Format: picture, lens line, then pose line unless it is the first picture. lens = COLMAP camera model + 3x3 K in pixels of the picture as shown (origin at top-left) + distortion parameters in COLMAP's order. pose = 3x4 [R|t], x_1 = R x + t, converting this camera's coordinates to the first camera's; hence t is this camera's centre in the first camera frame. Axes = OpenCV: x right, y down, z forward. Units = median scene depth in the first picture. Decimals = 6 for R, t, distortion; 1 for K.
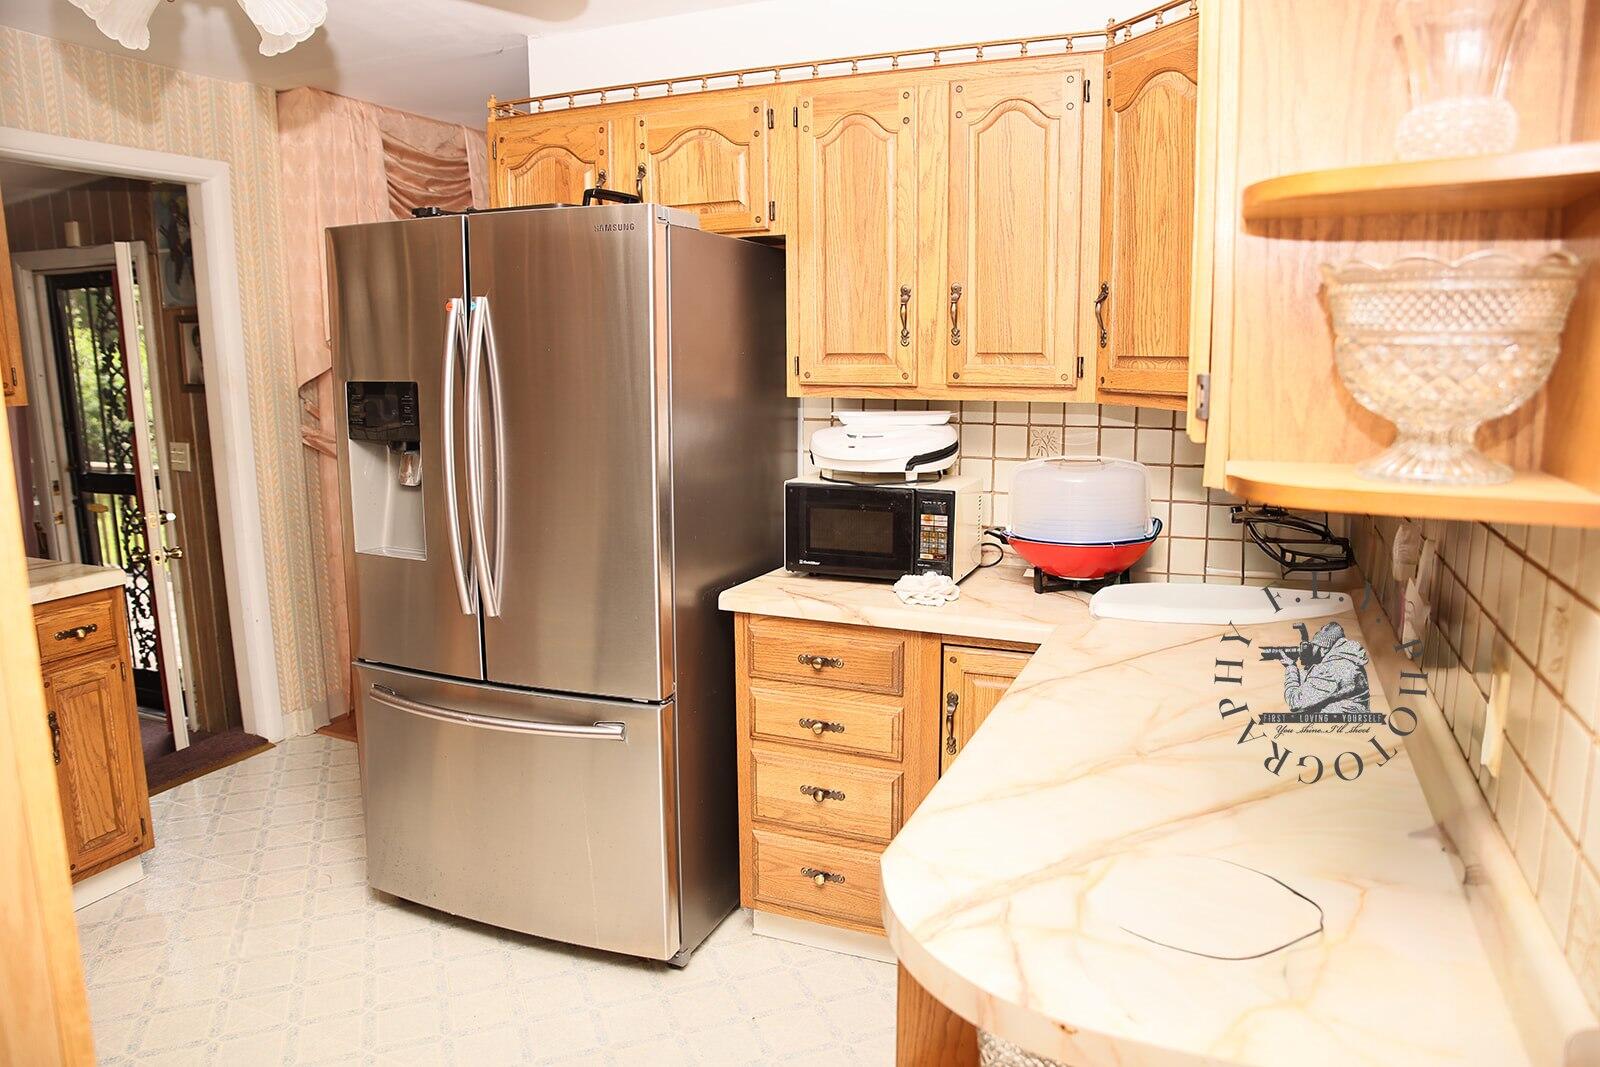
lens RADIAL K [[1107.5, 0, 800.0], [0, 1107.5, 533.5], [0, 0, 1]] dist [-0.130691, 0.086478]
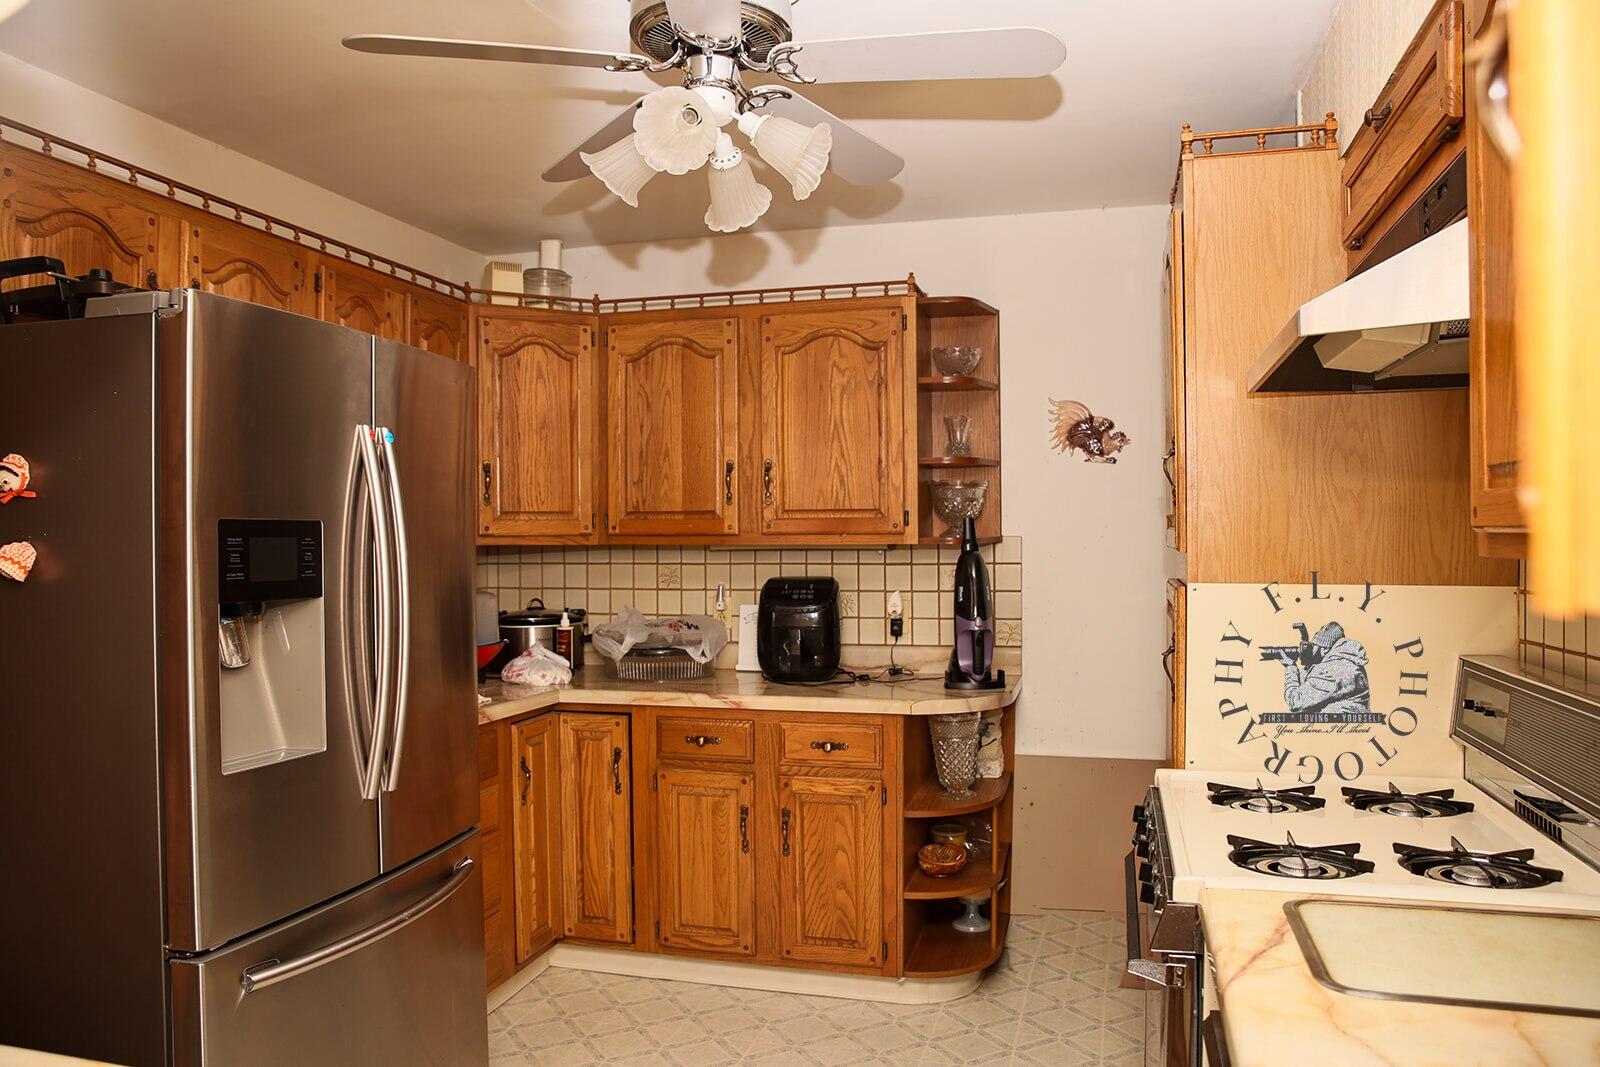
lens RADIAL K [[1107.5, 0, 800.0], [0, 1107.5, 533.5], [0, 0, 1]] dist [-0.130691, 0.086478]
pose [[-0.112290, 0.008919, 0.993635, -1.110852], [0.161050, 0.986902, 0.009342, -0.076839], [-0.980538, 0.161074, -0.112255, 0.706629]]
